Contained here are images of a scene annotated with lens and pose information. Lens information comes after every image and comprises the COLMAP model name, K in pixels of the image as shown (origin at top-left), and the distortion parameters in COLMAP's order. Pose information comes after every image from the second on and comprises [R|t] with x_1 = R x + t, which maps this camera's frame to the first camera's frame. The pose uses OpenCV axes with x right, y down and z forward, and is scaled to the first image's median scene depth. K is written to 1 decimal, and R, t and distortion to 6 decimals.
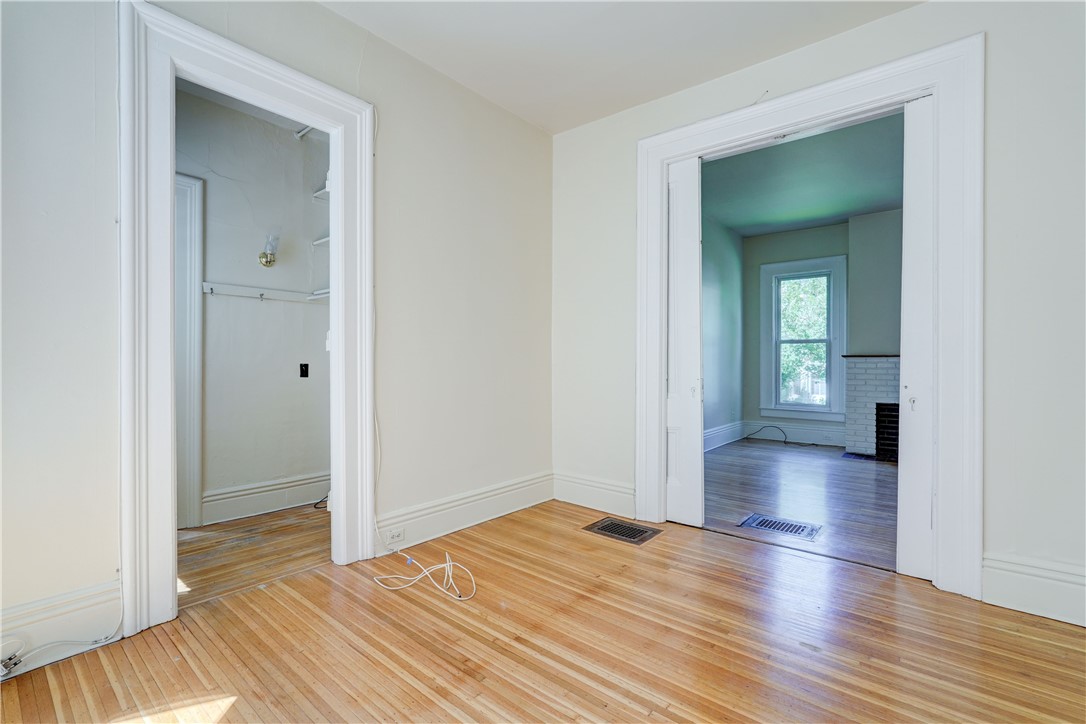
lens RADIAL K [[490.9, 0, 546.7], [0, 490.9, 362.7], [0, 0, 1]] dist [-0.000190, 0.000436]
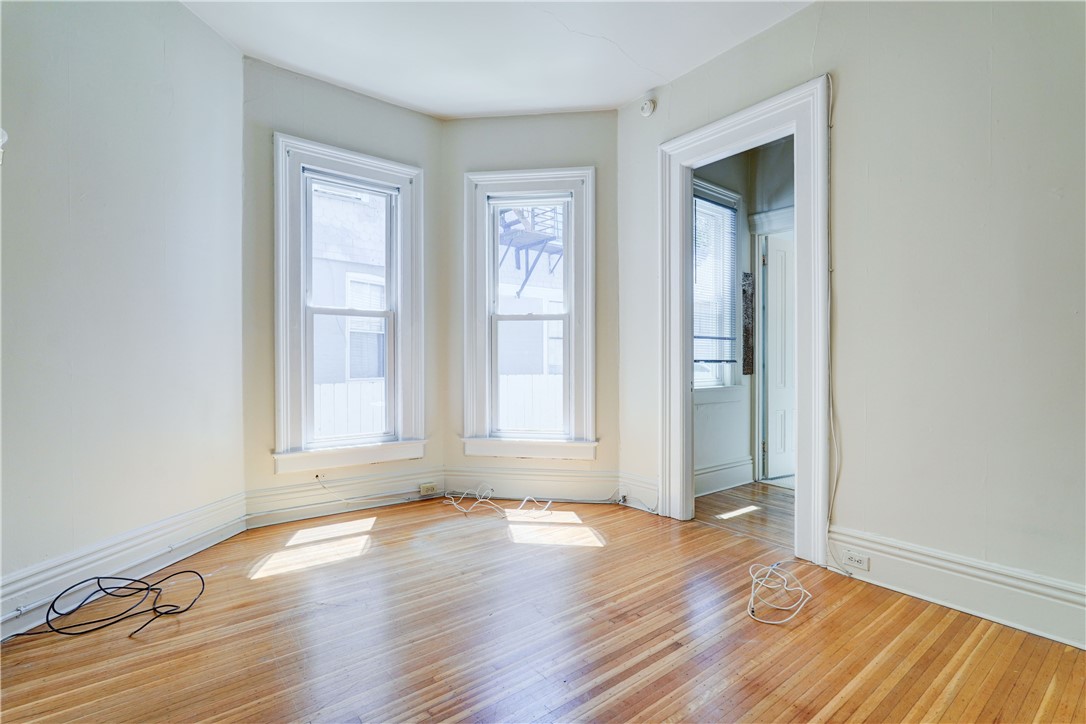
lens RADIAL K [[500.7, 0, 548.2], [0, 500.7, 364.7], [0, 0, 1]] dist [-0.003717, 0.000512]
pose [[-0.212739, 0.000488, -0.977109, 0.733621], [-0.004014, 0.999991, 0.001373, 0.020092], [0.977101, 0.004214, -0.212735, 0.755710]]
